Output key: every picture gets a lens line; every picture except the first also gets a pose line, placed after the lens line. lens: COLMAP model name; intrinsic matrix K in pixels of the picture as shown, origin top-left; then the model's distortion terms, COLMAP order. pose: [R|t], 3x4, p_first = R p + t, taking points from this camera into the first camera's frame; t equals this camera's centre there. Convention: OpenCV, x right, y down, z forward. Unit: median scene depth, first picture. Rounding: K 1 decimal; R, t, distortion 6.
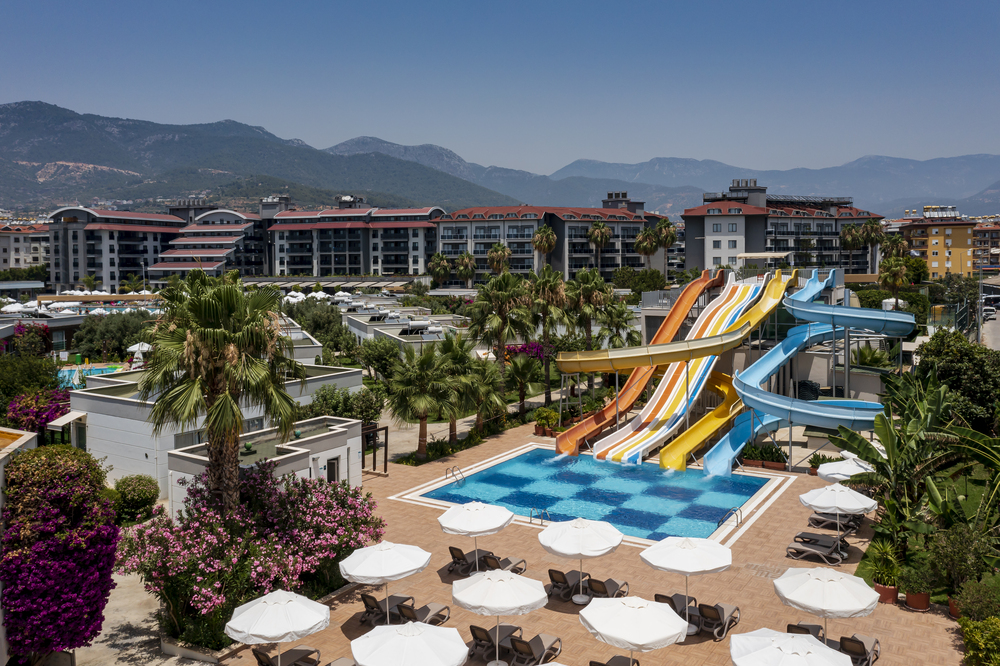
lens RADIAL K [[733.5, 0, 500.0], [0, 733.5, 333.0], [0, 0, 1]] dist [-0.004029, 0.053391]
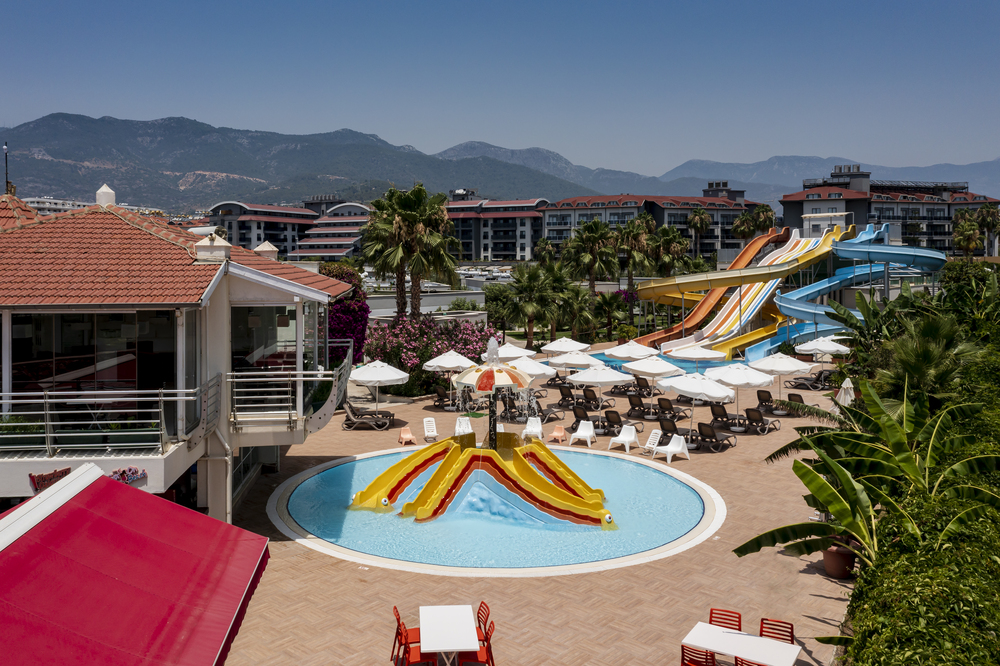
lens RADIAL K [[806.6, 0, 500.0], [0, 806.6, 333.0], [0, 0, 1]] dist [-0.001283, 0.072794]
pose [[0.990391, 0.005004, -0.138202, 0.015445], [-0.010056, 0.999305, -0.035883, 0.067909], [0.137926, 0.036928, 0.989754, -0.164899]]
